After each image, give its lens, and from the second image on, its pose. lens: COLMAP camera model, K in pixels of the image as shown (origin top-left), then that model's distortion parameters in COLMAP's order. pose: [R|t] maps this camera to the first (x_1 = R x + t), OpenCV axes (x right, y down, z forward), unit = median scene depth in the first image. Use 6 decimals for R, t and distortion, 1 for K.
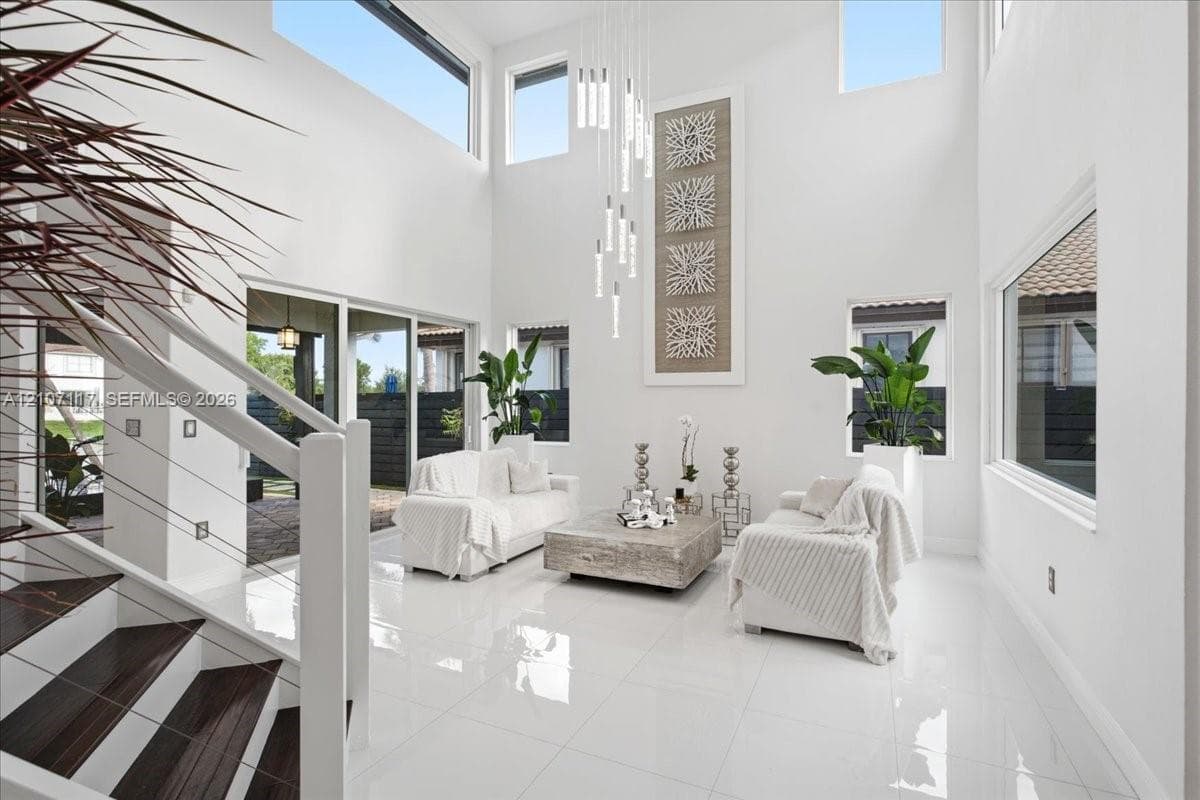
lens RADIAL K [[567.9, 0, 600.0], [0, 567.9, 400.0], [0, 0, 1]] dist [0.003324, 0.000146]
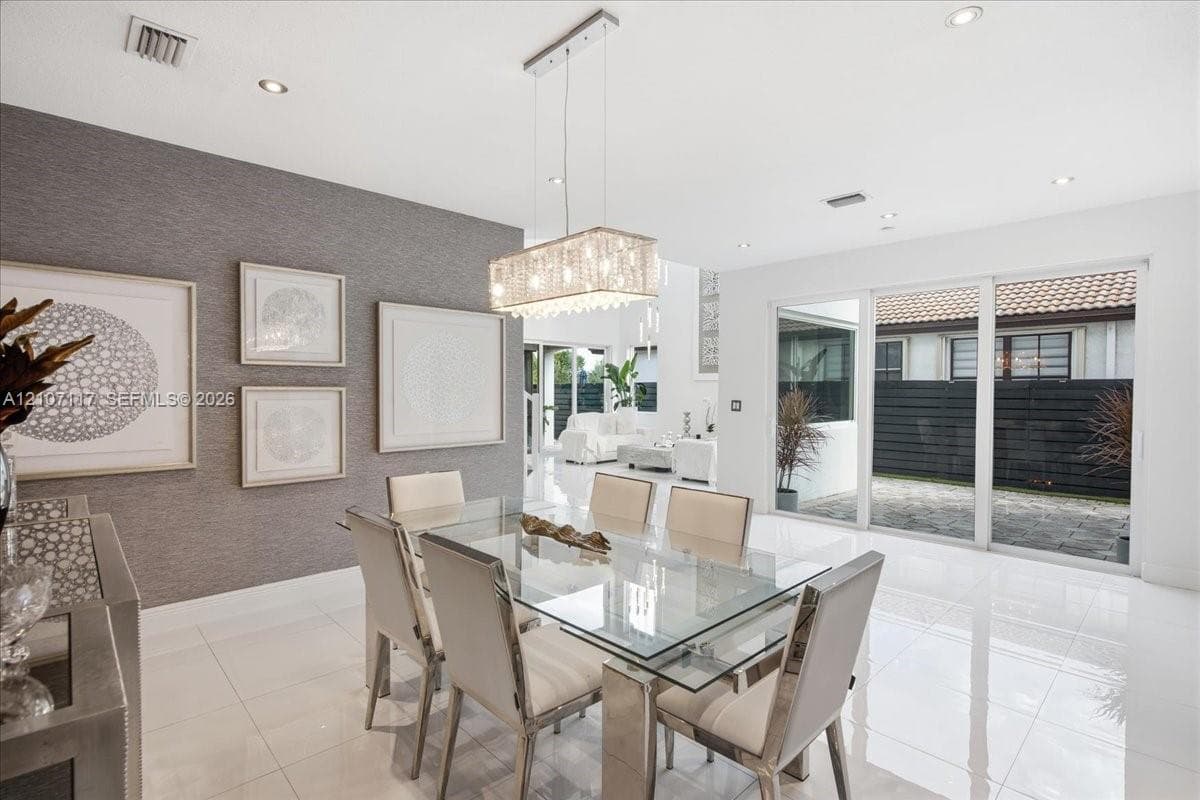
lens RADIAL K [[567.9, 0, 600.0], [0, 567.9, 400.0], [0, 0, 1]] dist [0.003324, 0.000146]
pose [[0.936893, 0.014014, -0.349334, 0.437509], [-0.008528, 0.999815, 0.017236, 0.007921], [0.349511, -0.013170, 0.936840, -0.803447]]
